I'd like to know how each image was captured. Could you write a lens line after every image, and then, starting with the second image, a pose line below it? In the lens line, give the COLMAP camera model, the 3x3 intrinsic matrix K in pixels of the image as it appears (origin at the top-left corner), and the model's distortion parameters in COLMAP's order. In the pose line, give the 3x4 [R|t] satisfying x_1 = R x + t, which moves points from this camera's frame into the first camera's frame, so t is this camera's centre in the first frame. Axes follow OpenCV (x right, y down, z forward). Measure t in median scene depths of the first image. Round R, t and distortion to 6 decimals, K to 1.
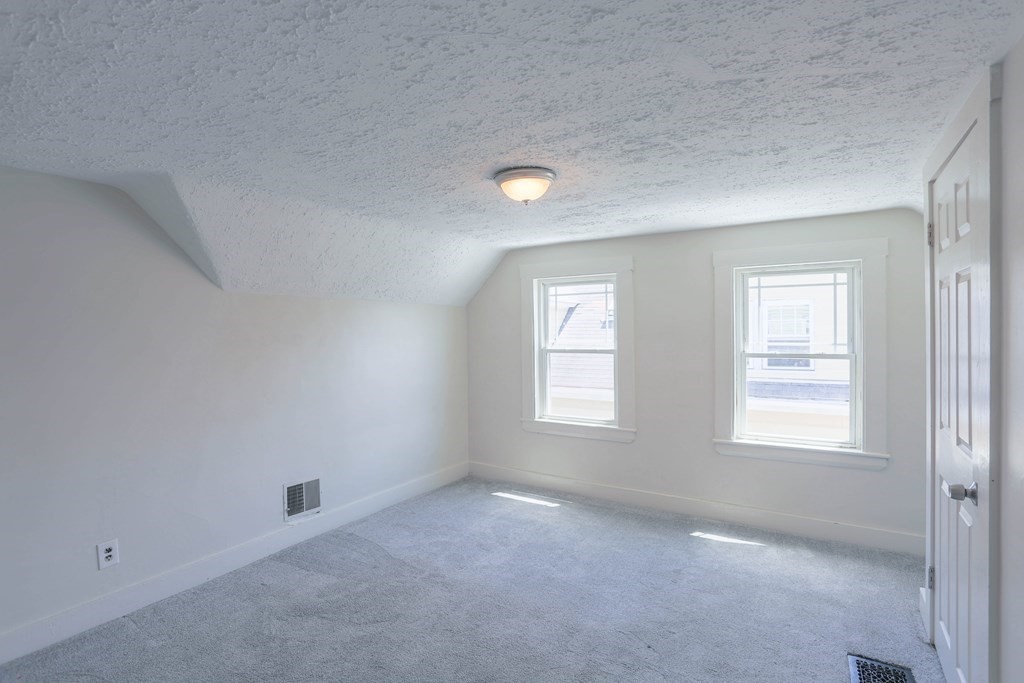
lens RADIAL K [[464.3, 0, 513.7], [0, 464.3, 328.1], [0, 0, 1]] dist [-0.049930, 0.000529]
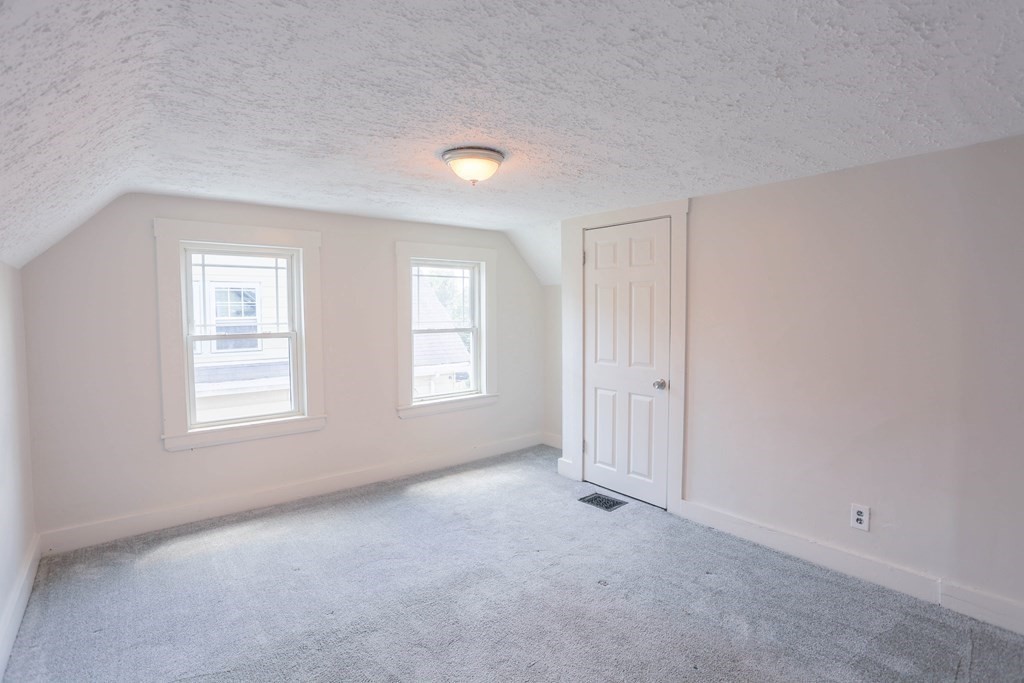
lens RADIAL K [[494.4, 0, 475.6], [0, 494.4, 332.9], [0, 0, 1]] dist [-0.029102, 0.000852]
pose [[0.370060, -0.041774, 0.928068, -0.206716], [-0.002974, 0.998930, 0.046149, 0.000926], [-0.929003, -0.019839, 0.369539, 0.125504]]
